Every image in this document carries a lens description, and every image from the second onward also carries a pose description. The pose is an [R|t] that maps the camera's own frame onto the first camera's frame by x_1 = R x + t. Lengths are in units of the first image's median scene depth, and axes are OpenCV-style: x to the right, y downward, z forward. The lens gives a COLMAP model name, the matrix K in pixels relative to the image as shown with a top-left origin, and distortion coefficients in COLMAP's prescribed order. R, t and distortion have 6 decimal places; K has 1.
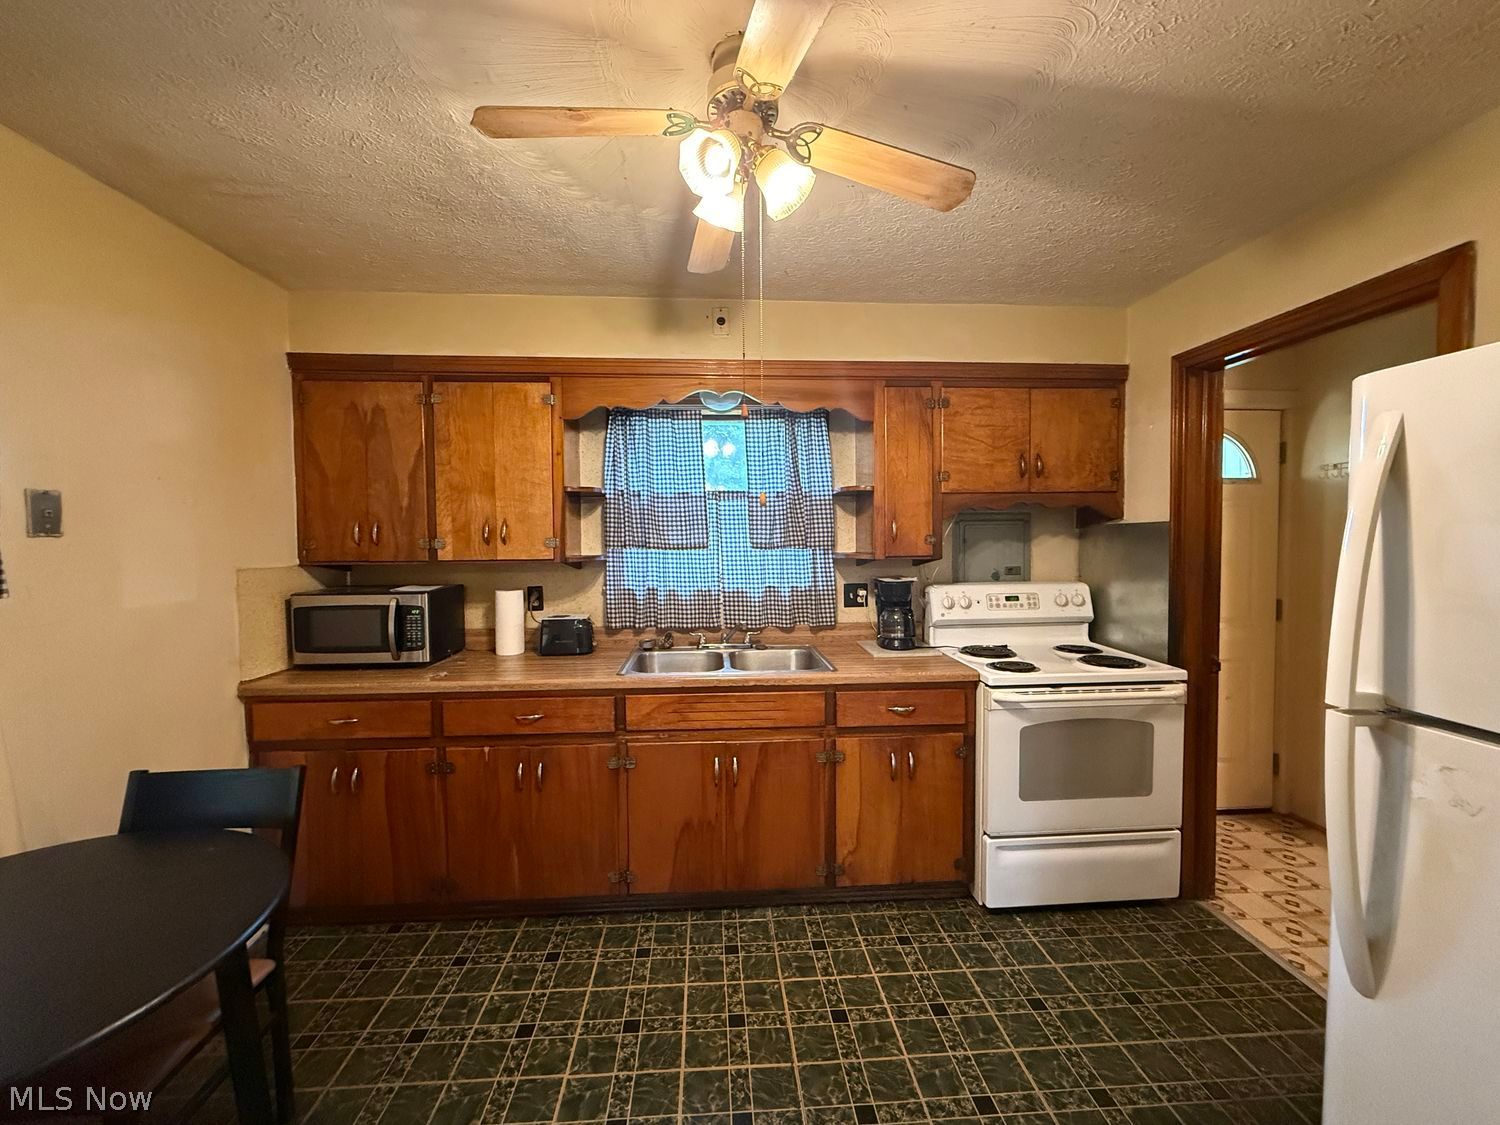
lens RADIAL K [[590.8, 0, 740.8], [0, 590.8, 562.4], [0, 0, 1]] dist [-0.000179, 0.000378]
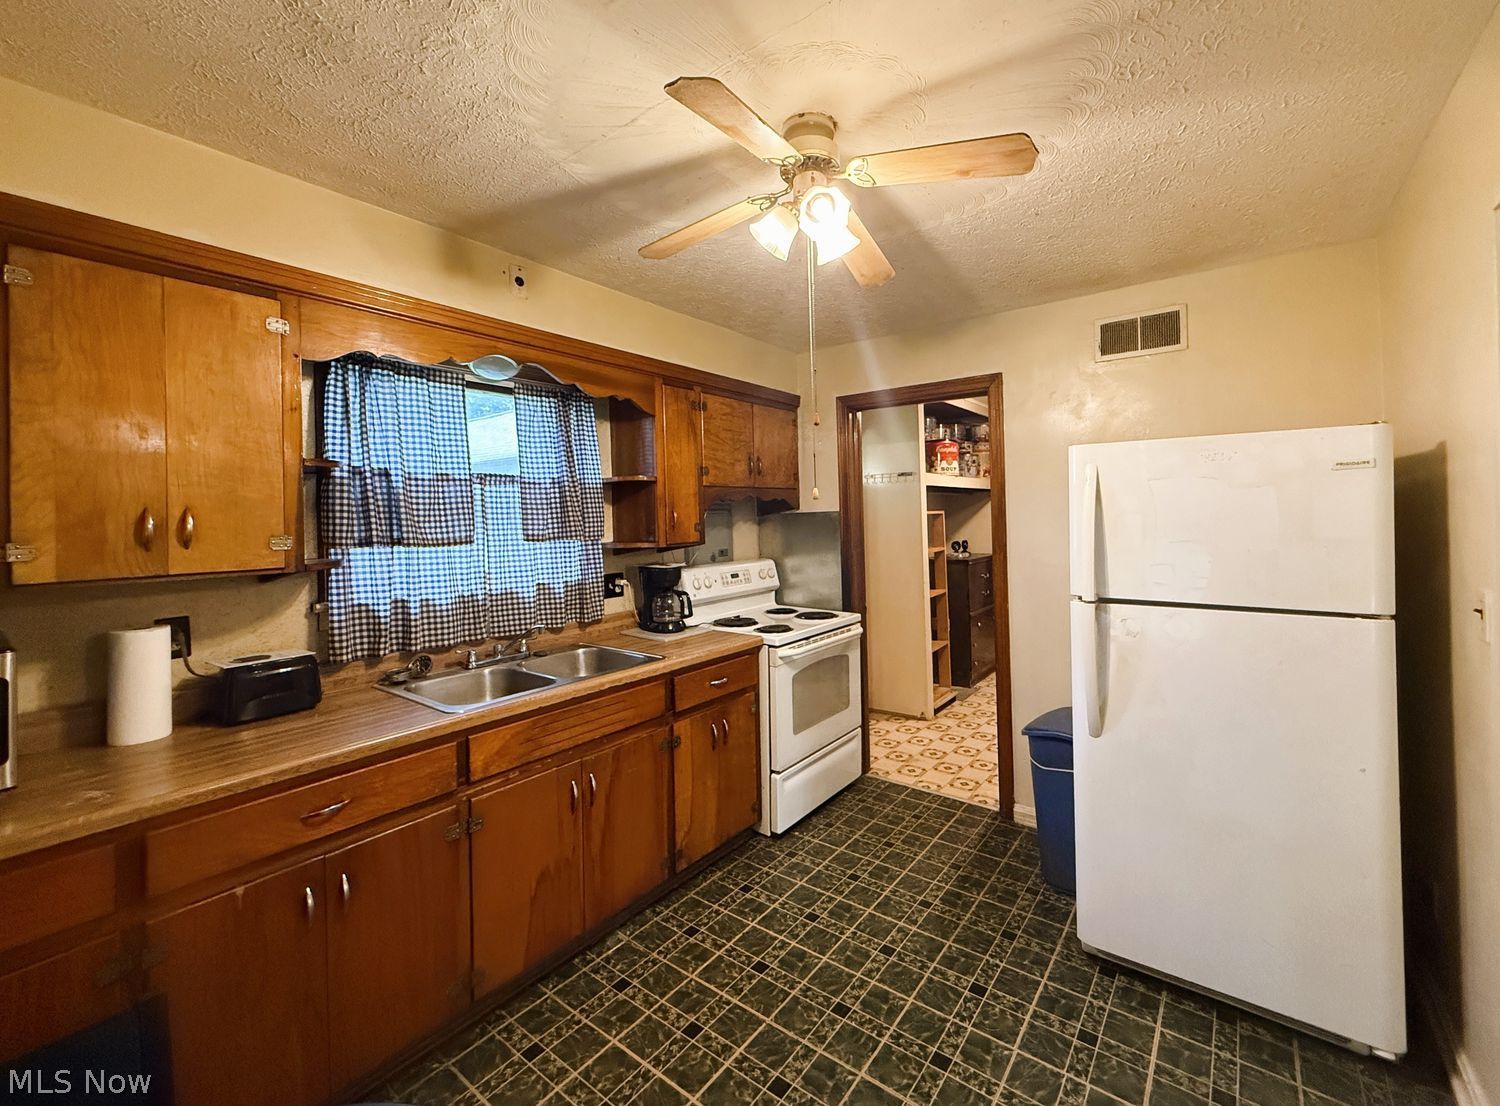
lens RADIAL K [[632.0, 0, 765.7], [0, 632.0, 516.1], [0, 0, 1]] dist [0.002610, 0.000498]
pose [[0.647774, -0.005206, 0.761815, -0.502797], [0.048317, 0.998244, -0.034263, -0.012724], [-0.760299, 0.059004, 0.646888, 0.137108]]
